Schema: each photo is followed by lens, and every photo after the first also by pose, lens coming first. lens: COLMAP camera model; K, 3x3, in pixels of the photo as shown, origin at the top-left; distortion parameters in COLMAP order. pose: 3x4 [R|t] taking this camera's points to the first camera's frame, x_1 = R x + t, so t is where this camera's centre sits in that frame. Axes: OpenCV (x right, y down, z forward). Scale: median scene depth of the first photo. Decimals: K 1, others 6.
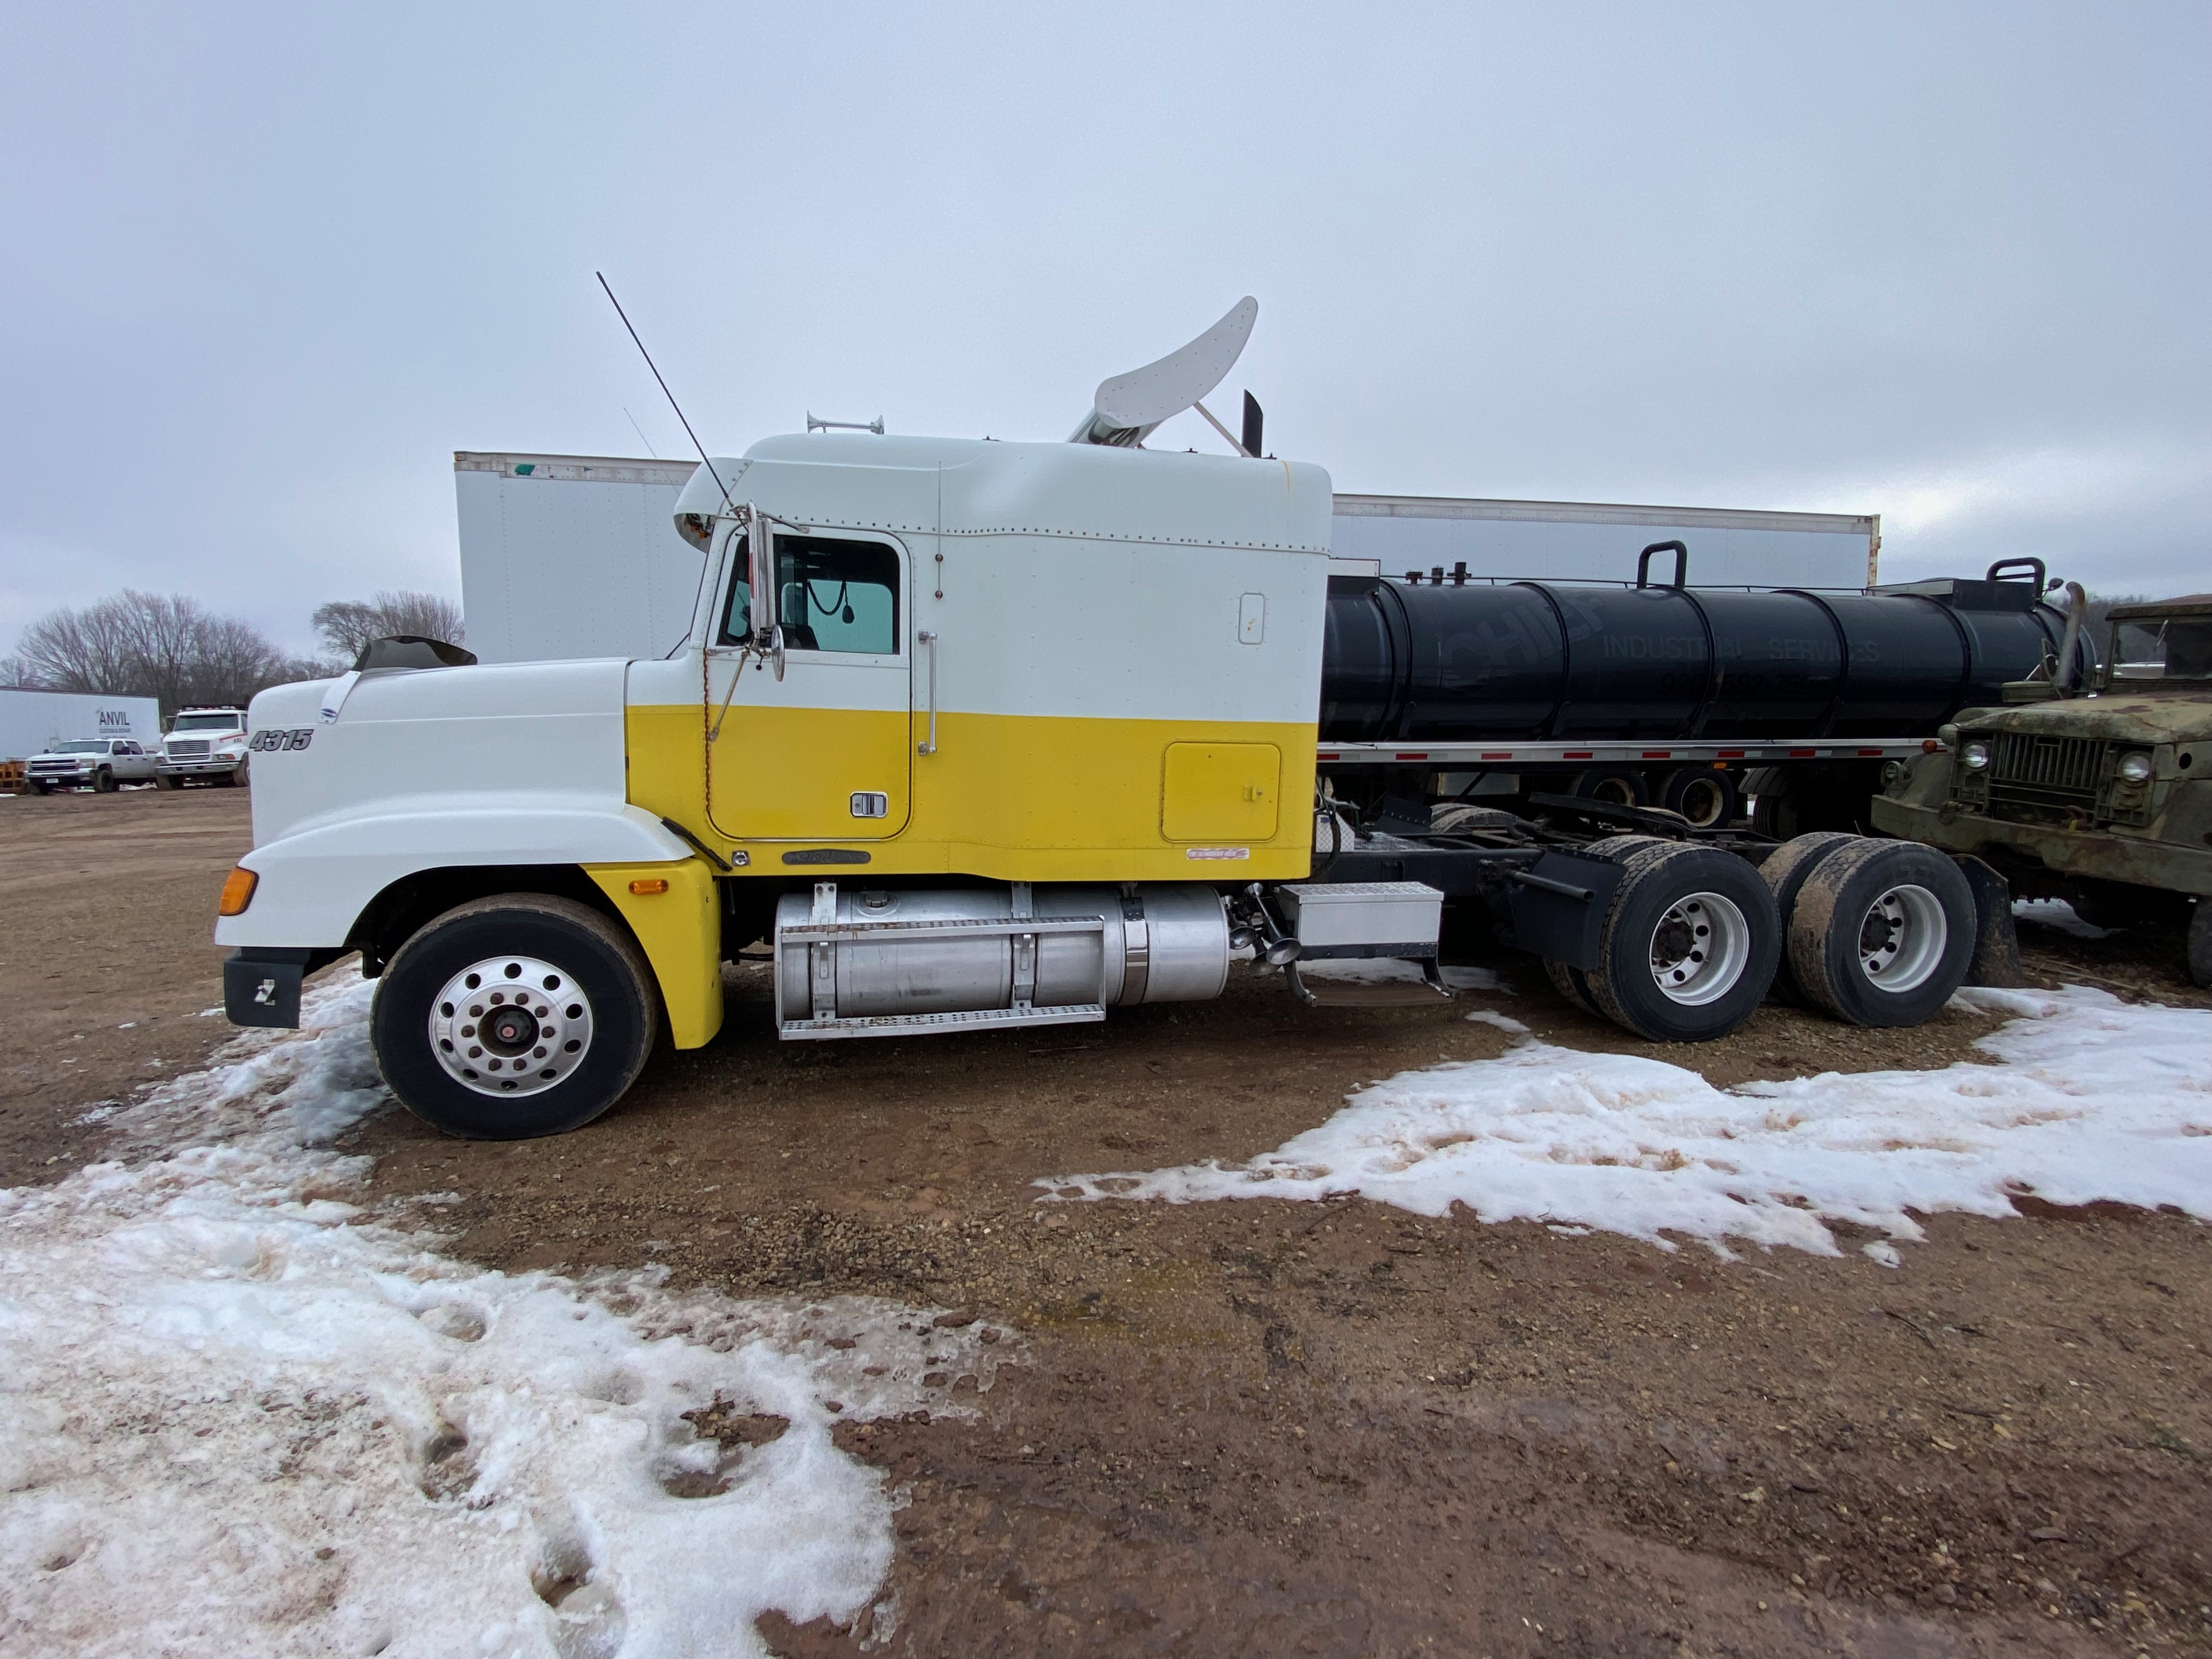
lens RADIAL K [[1012.4, 0, 1106.0], [0, 1012.4, 829.5], [0, 0, 1]] dist [0.037960, -0.029849]
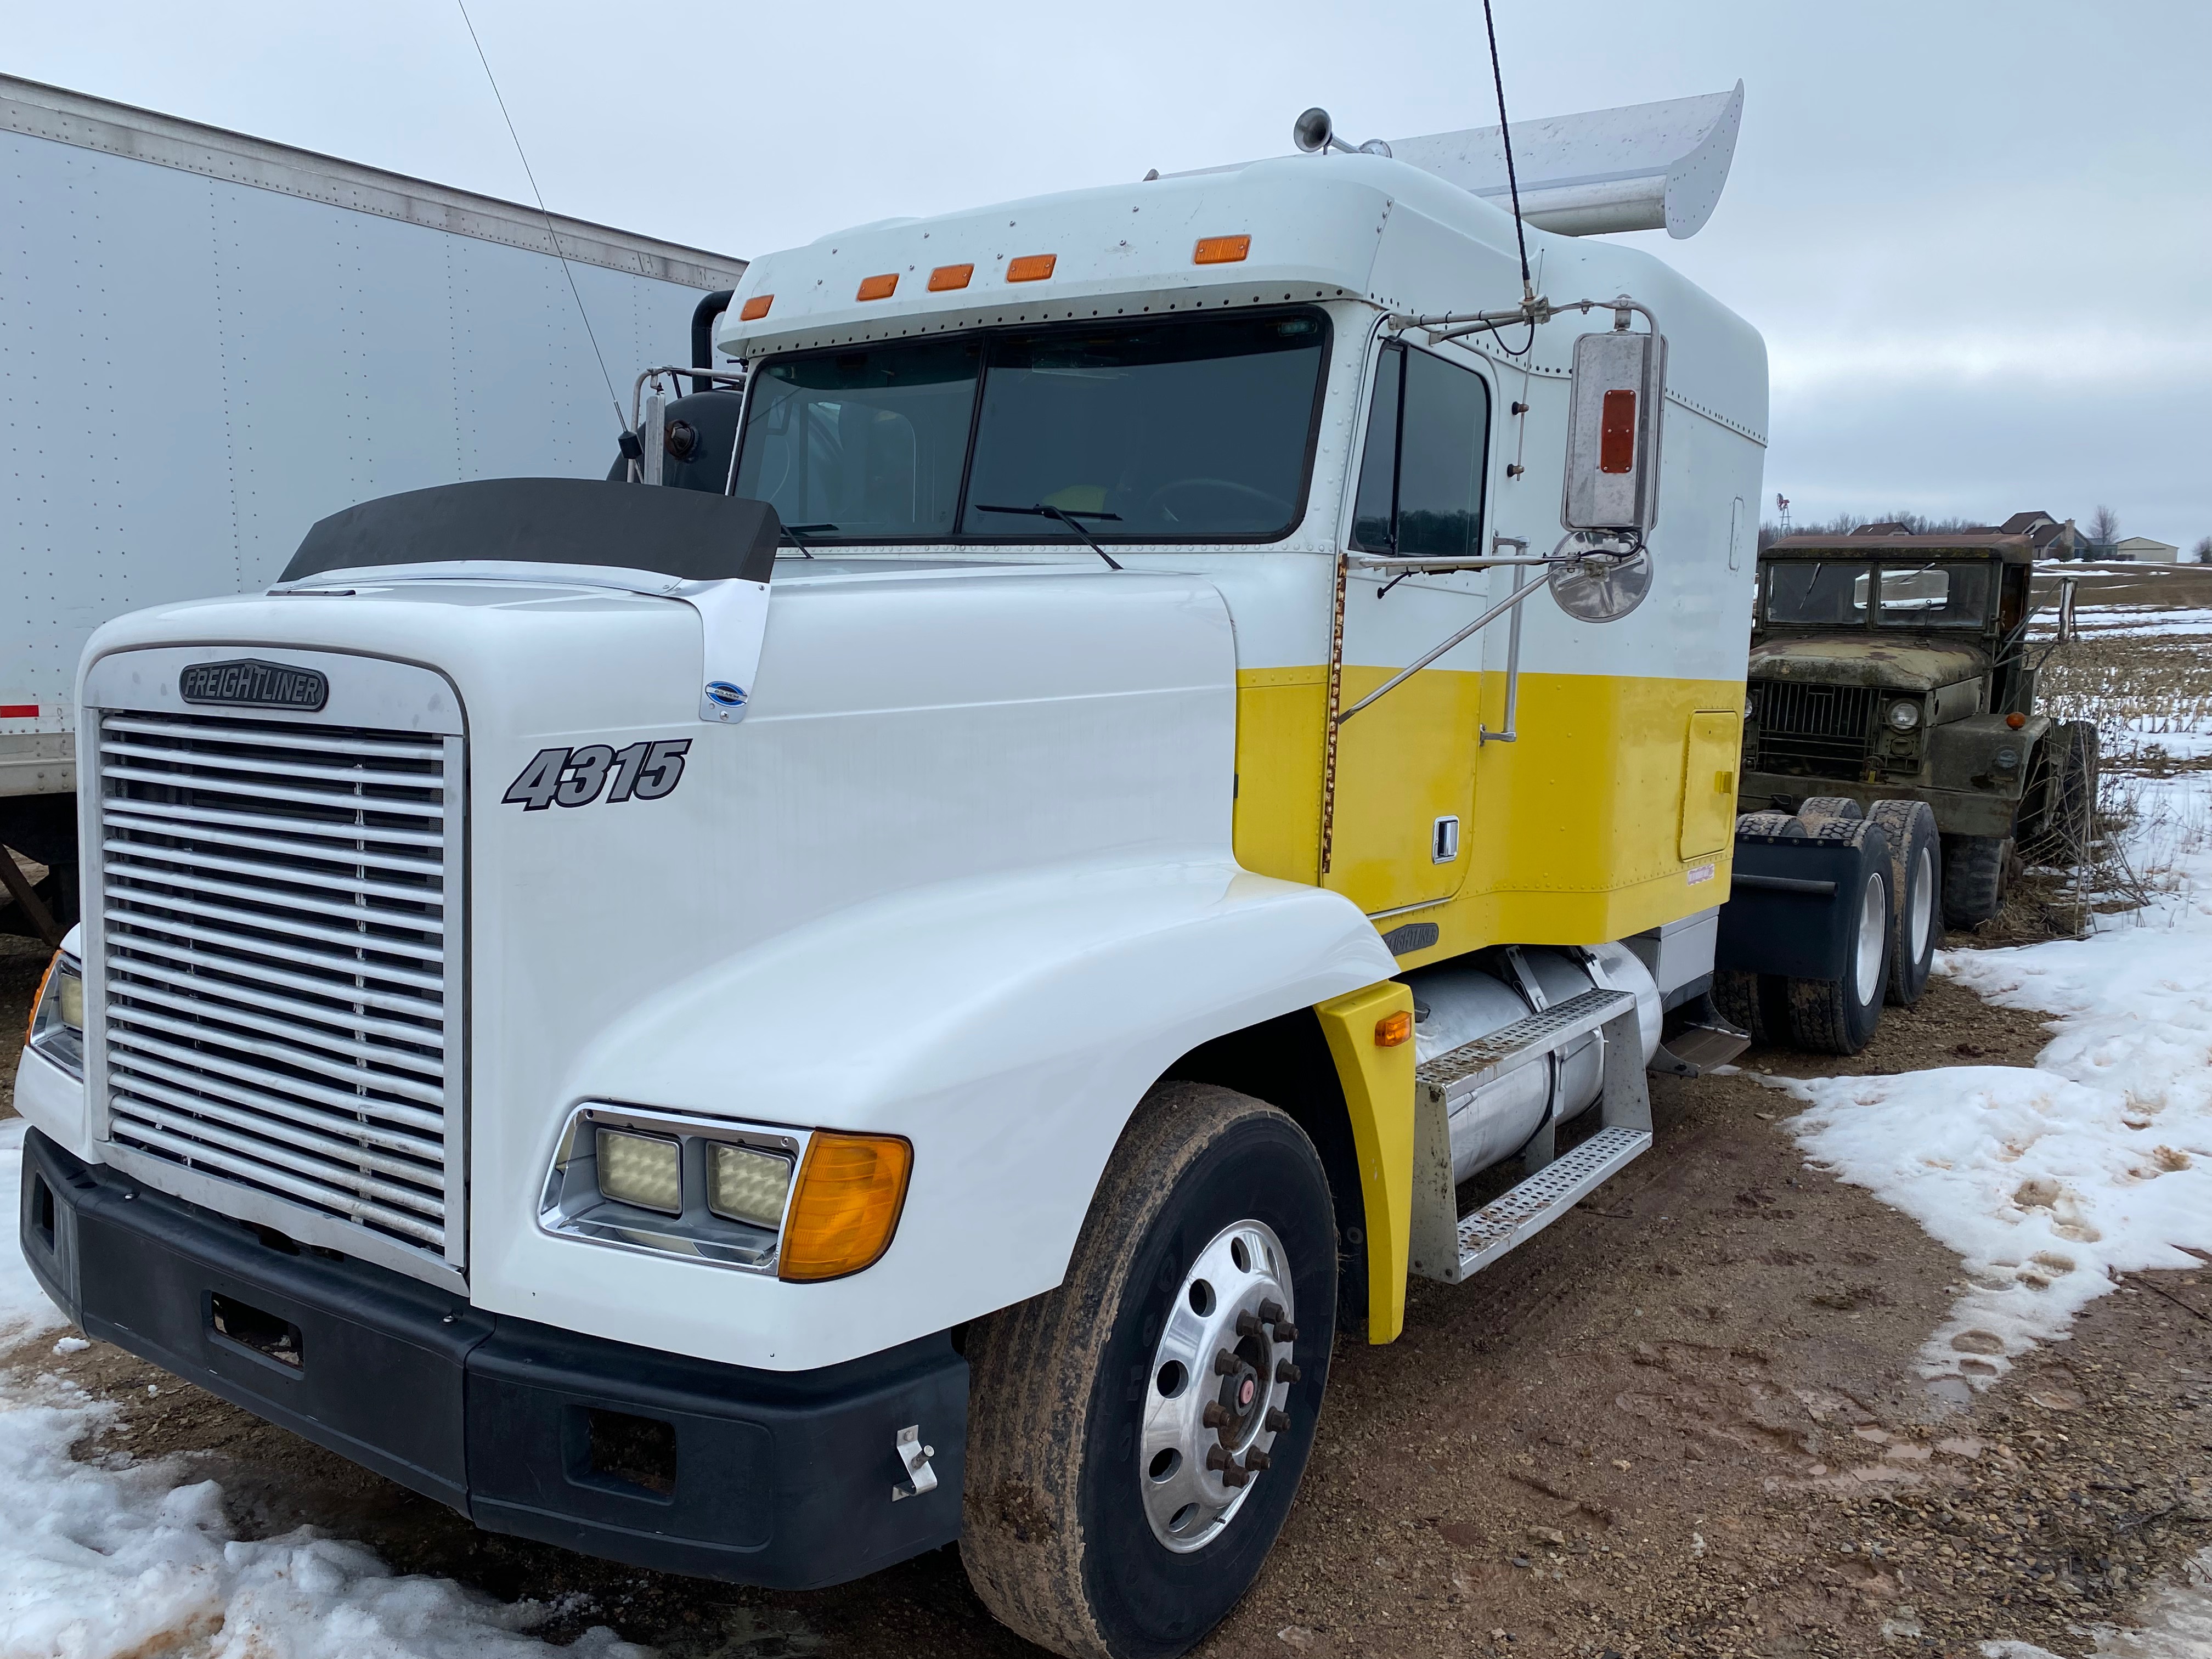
lens RADIAL K [[1713.8, 0, 1106.0], [0, 1713.8, 829.5], [0, 0, 1]] dist [0.017767, 0.002180]
pose [[0.736394, -0.070430, 0.672877, -1.044450], [0.077659, 0.996792, 0.019345, -0.064349], [-0.672081, 0.038009, 0.739502, 0.440223]]
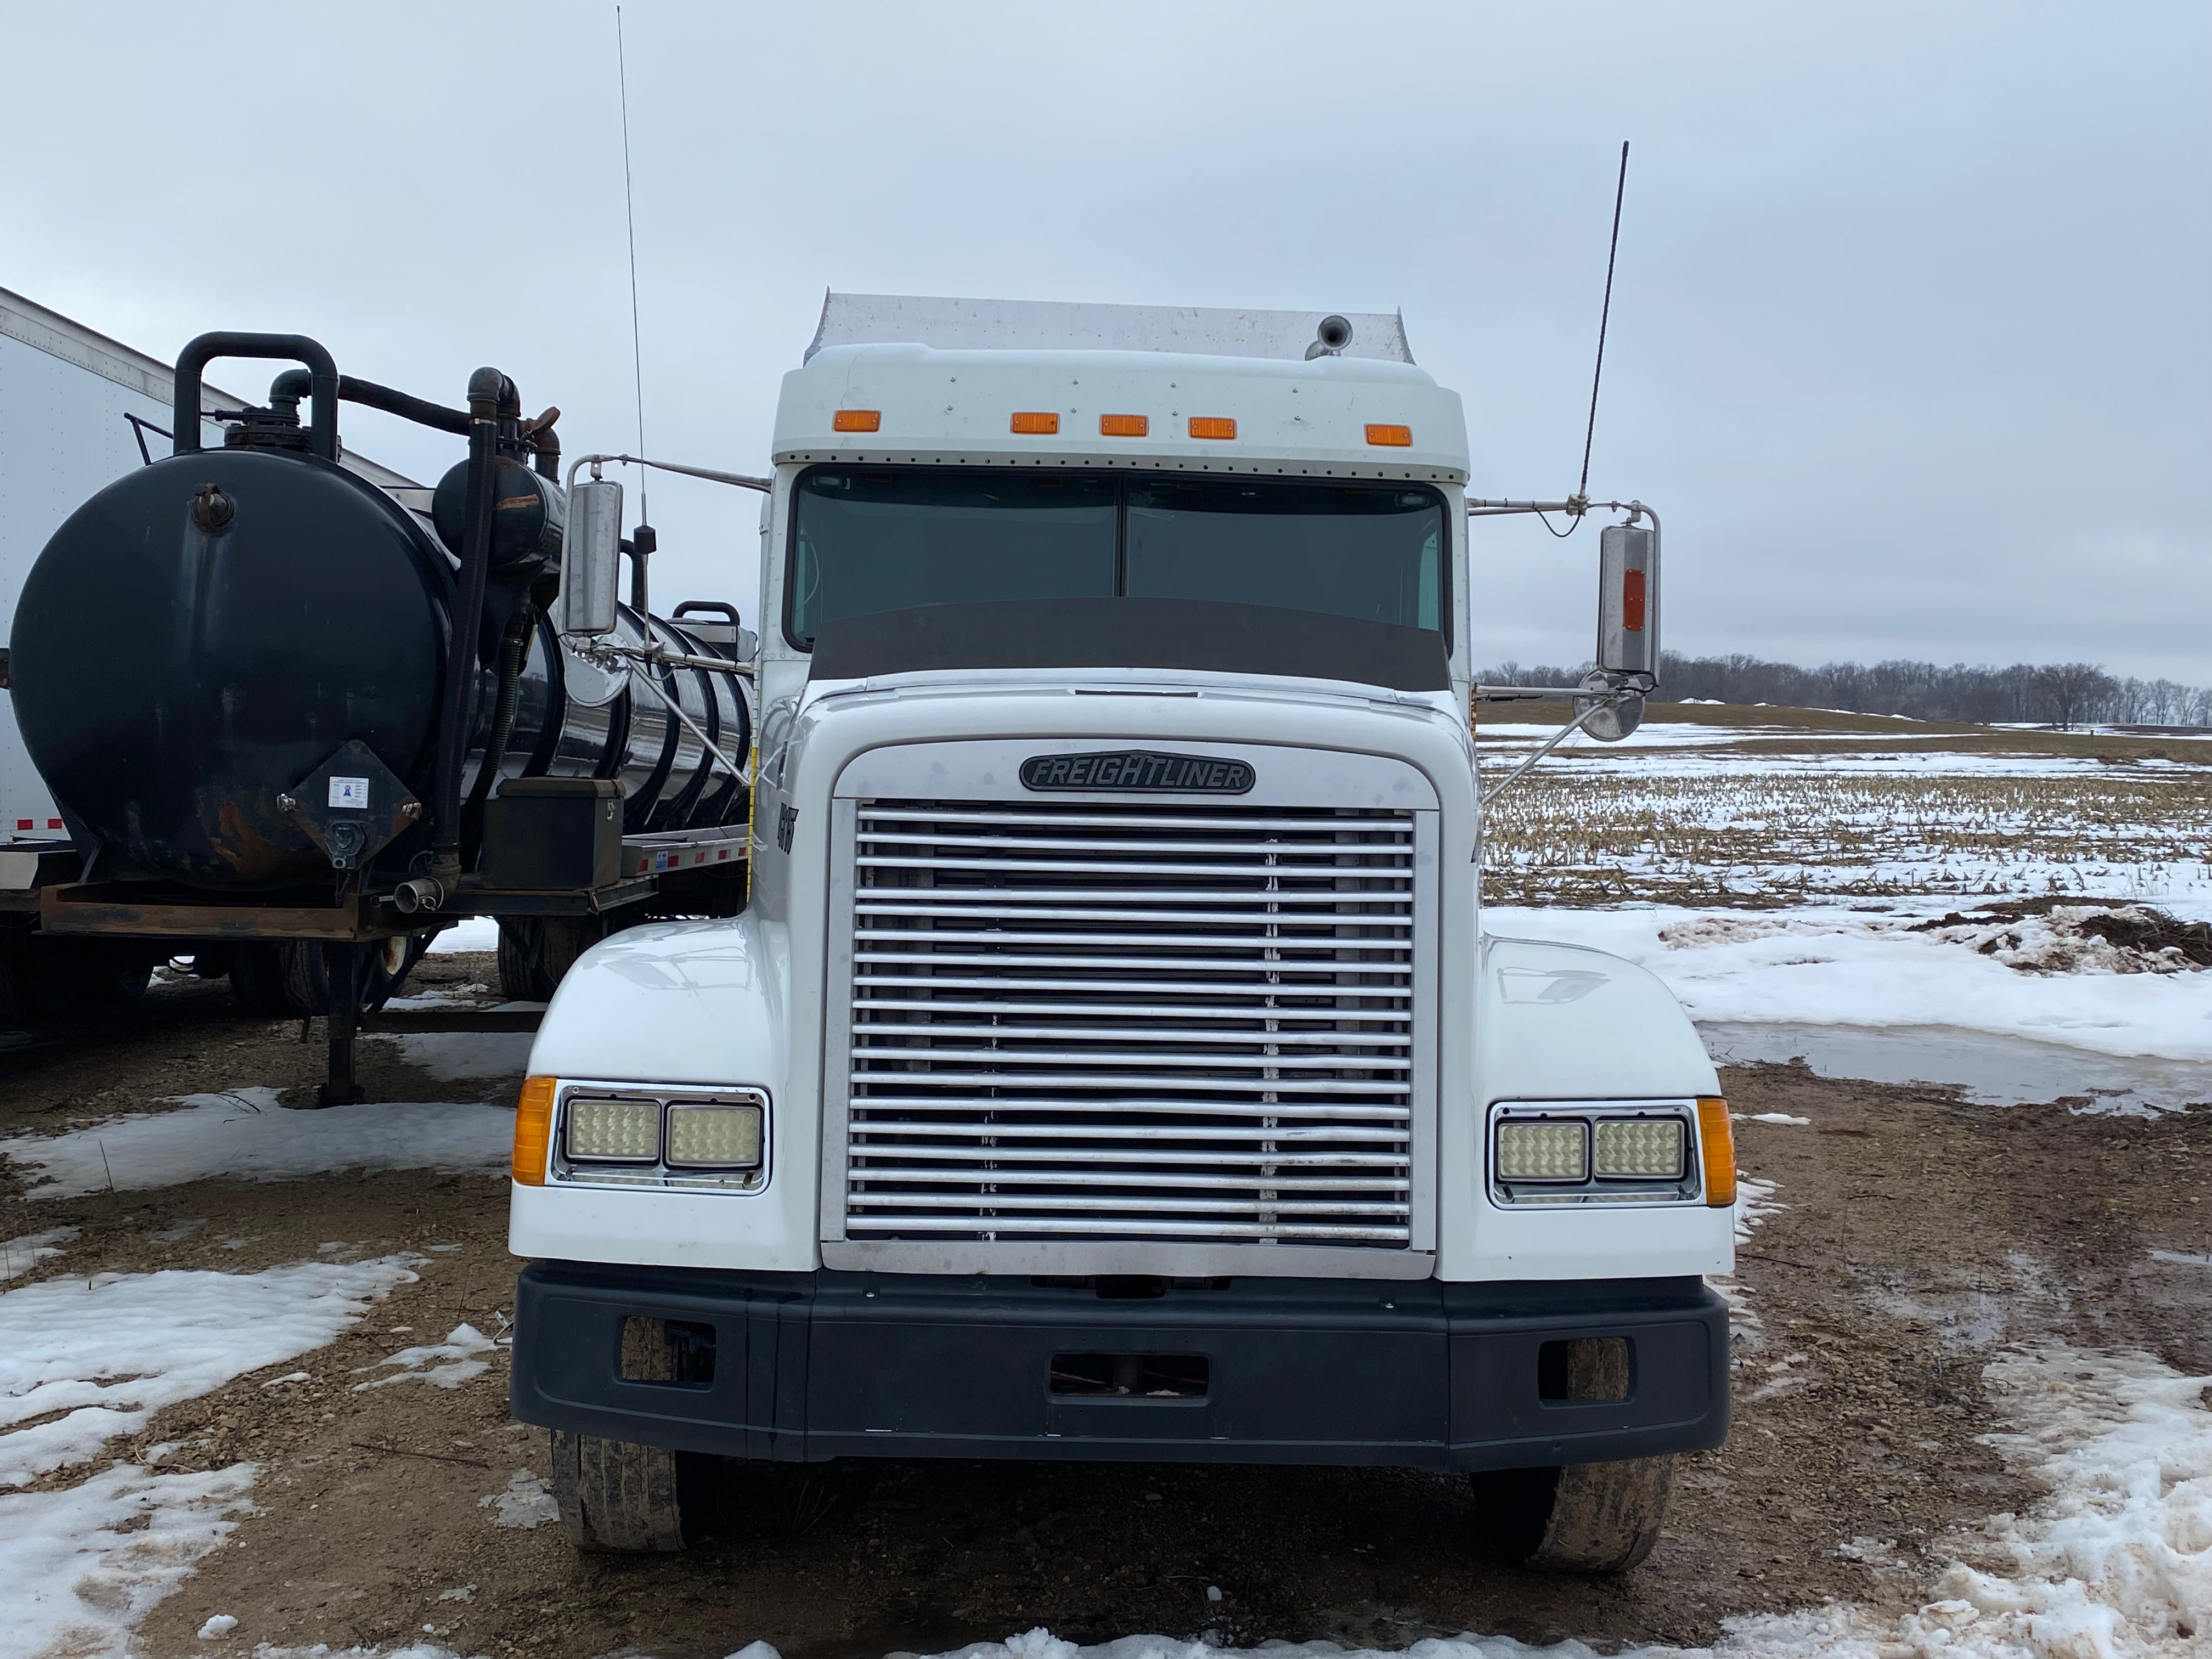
lens RADIAL K [[2096.8, 0, 1109.8], [0, 2096.8, 778.0], [0, 0, 1]] dist [0.070857, -0.002291]
pose [[0.216305, 0.008870, 0.976285, -1.677997], [0.110700, 0.993287, -0.033551, -0.098258], [-0.970030, 0.115332, 0.213872, 0.925731]]
